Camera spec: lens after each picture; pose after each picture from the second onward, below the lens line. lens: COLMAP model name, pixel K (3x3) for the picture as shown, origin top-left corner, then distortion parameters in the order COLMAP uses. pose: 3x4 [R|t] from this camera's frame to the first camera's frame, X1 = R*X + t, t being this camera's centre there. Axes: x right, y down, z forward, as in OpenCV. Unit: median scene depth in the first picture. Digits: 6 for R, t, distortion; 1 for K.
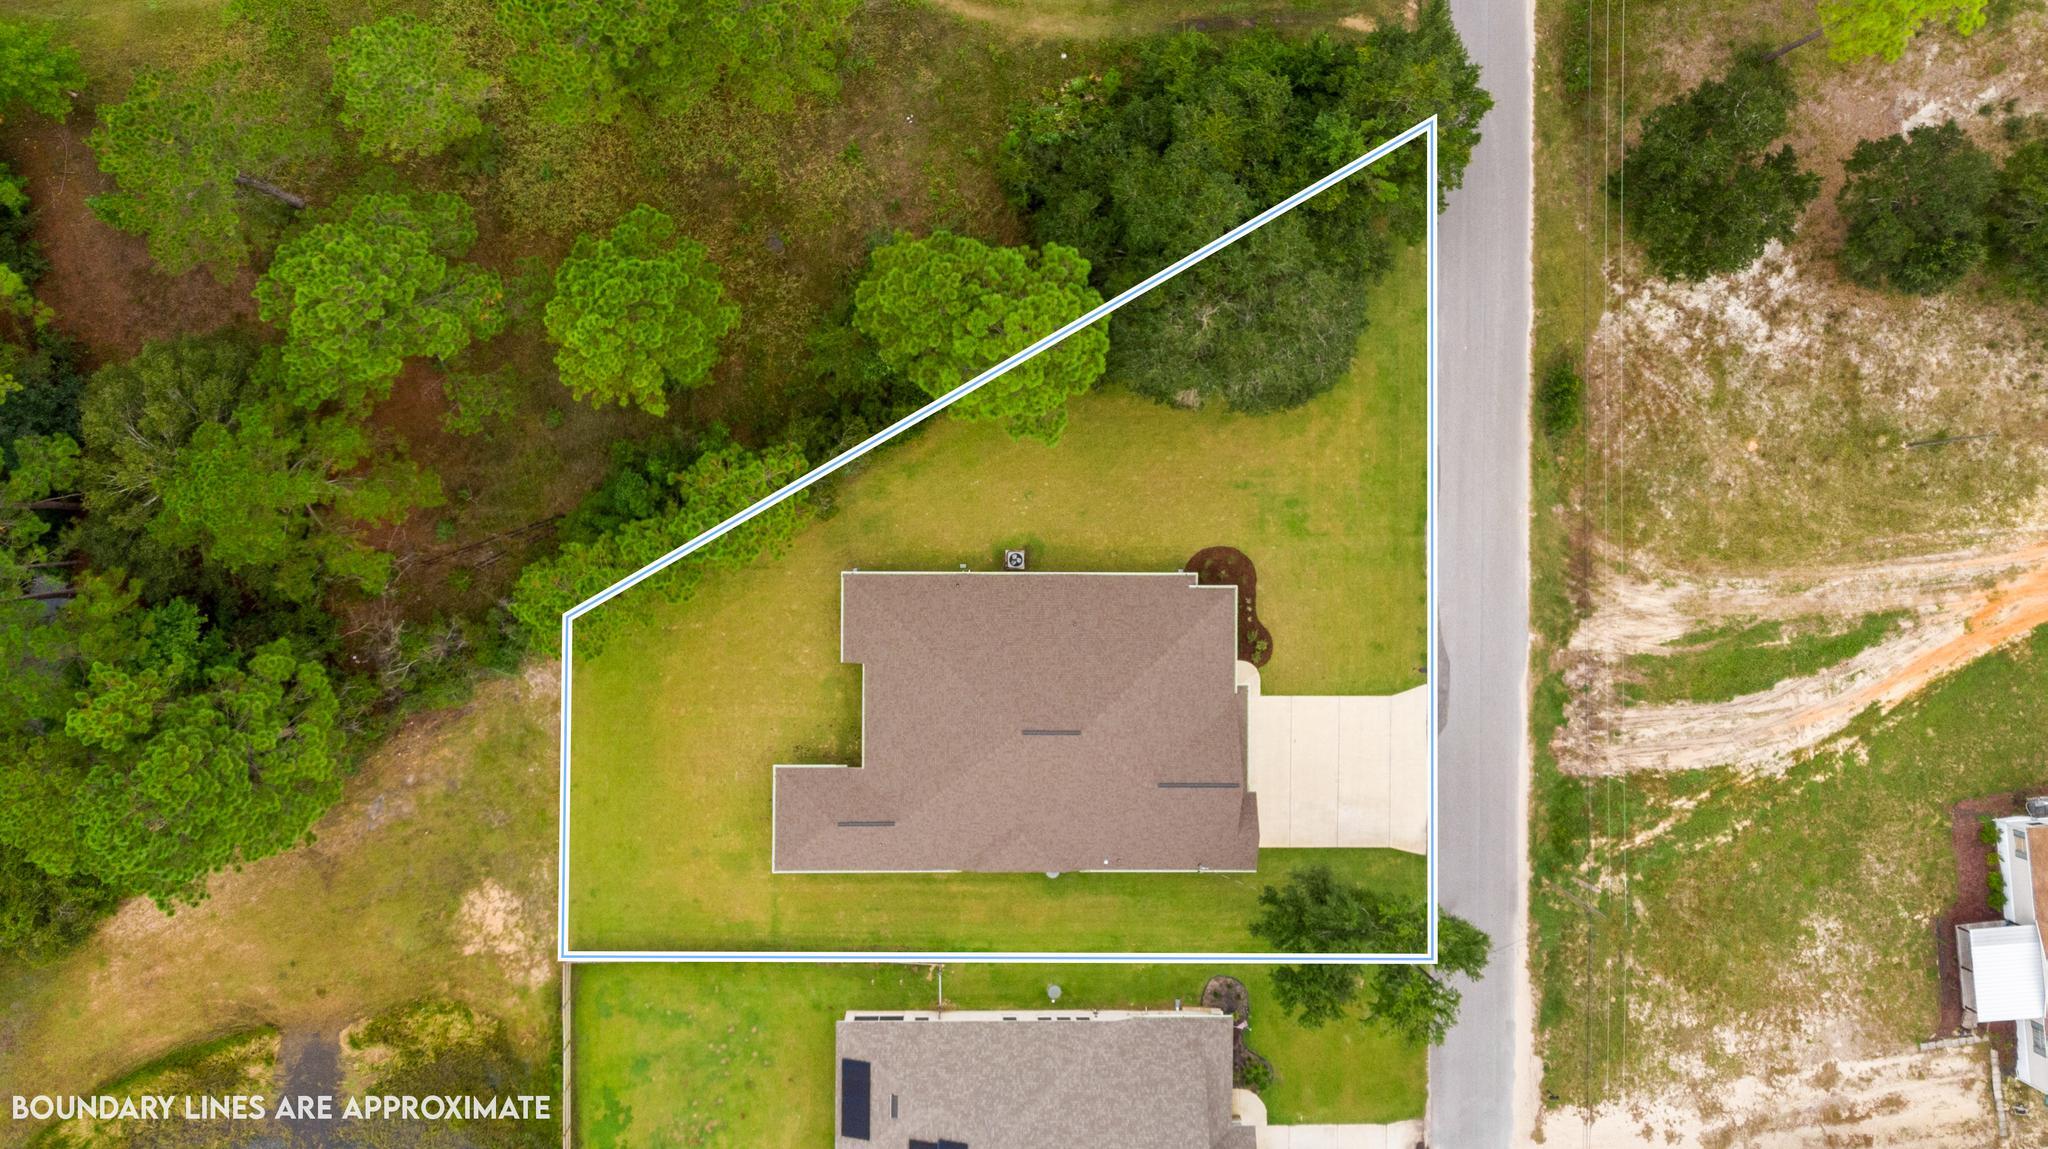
lens RADIAL K [[1513.4, 0, 1018.6], [0, 1513.4, 654.2], [0, 0, 1]] dist [0.003923, 0.041495]
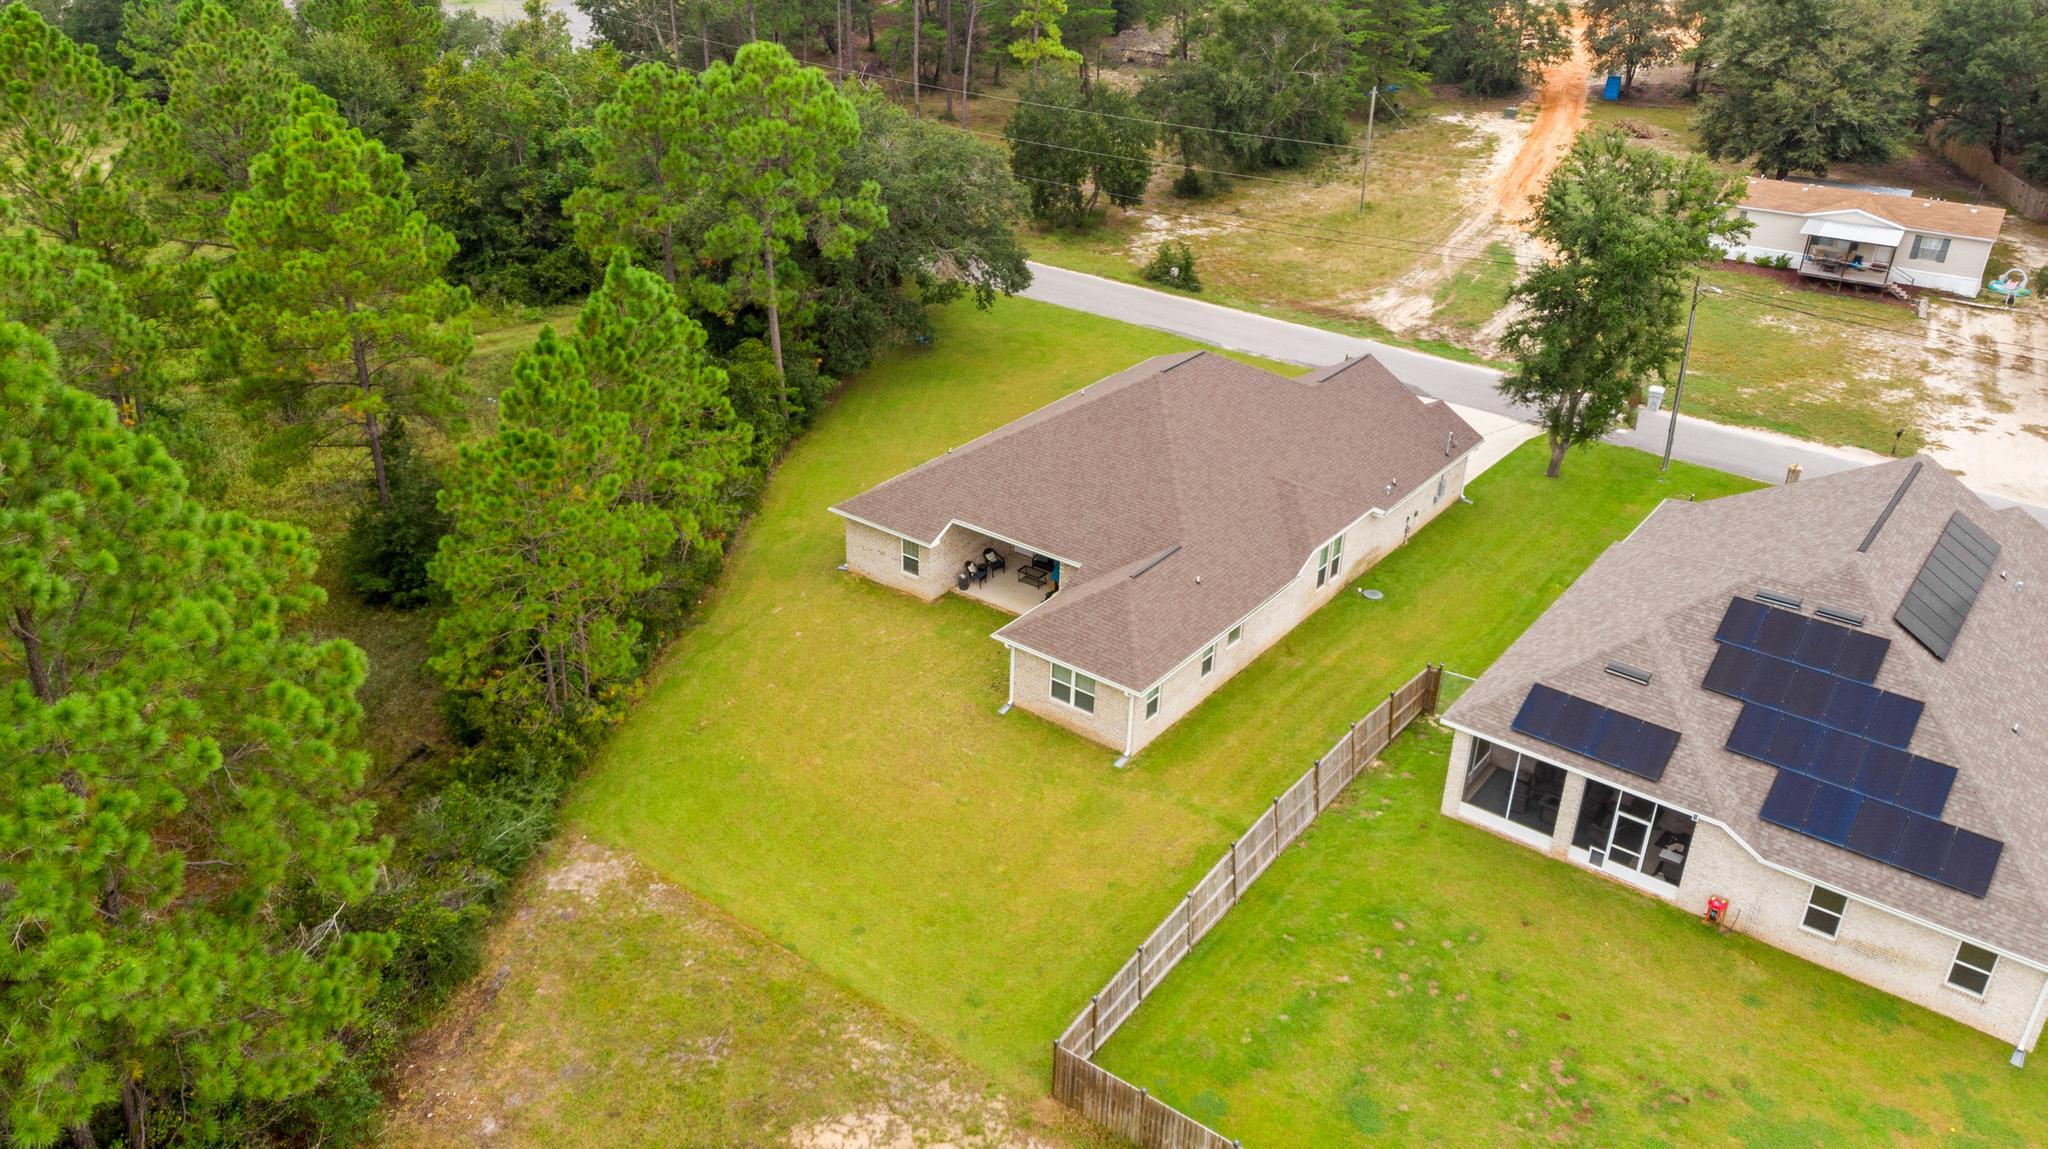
lens RADIAL K [[1513.4, 0, 1018.6], [0, 1513.4, 654.2], [0, 0, 1]] dist [0.003923, 0.041495]
pose [[0.605024, -0.430308, 0.669911, -0.535766], [0.796070, 0.311349, -0.518974, 0.377628], [0.014743, 0.847288, 0.530929, 0.659693]]
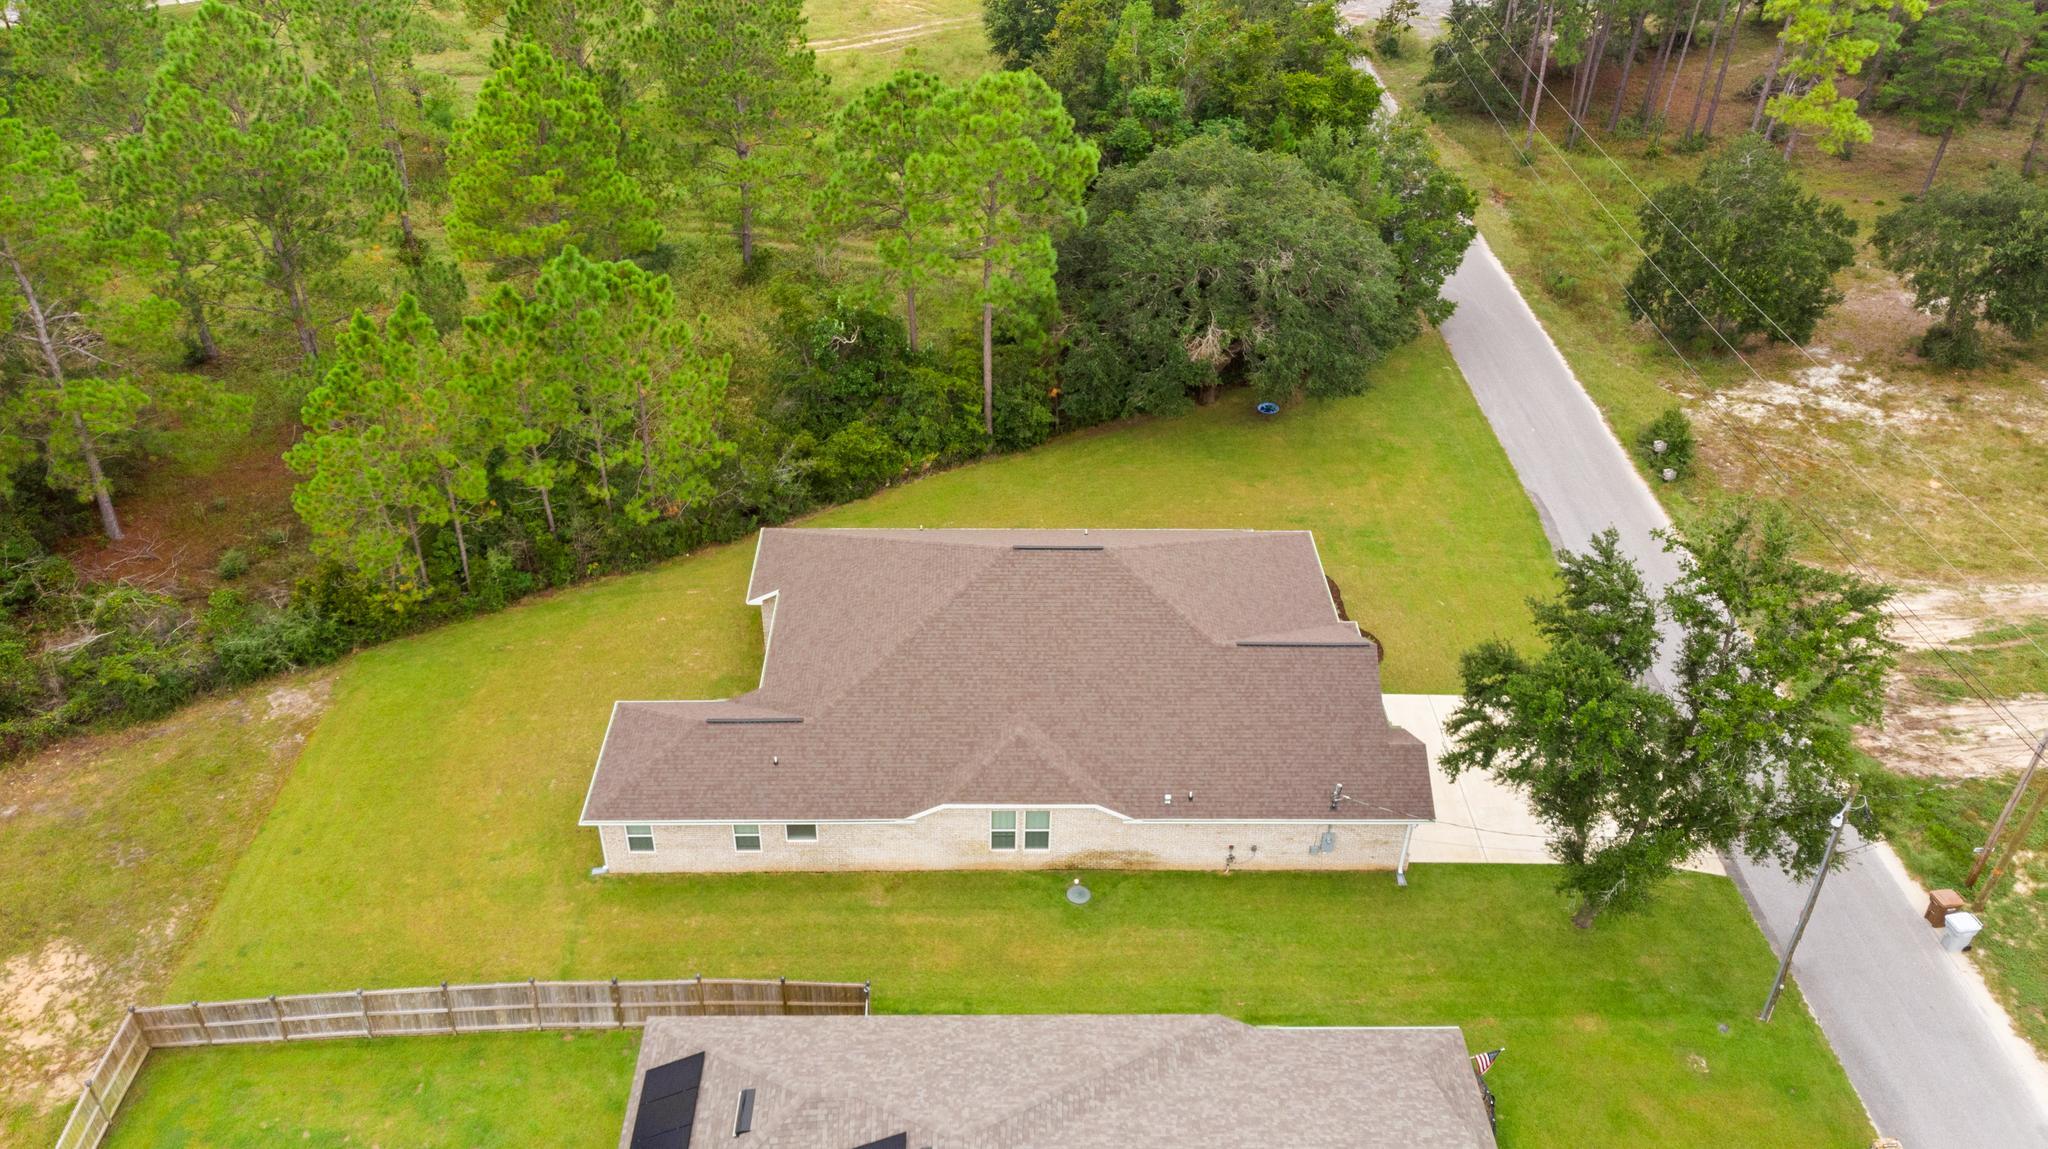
lens RADIAL K [[1513.4, 0, 1018.6], [0, 1513.4, 654.2], [0, 0, 1]] dist [0.003923, 0.041495]
pose [[0.999416, -0.033194, 0.008097, -0.001182], [0.026467, 0.602248, -0.797870, 0.538540], [0.021608, 0.797619, 0.602775, 0.587362]]
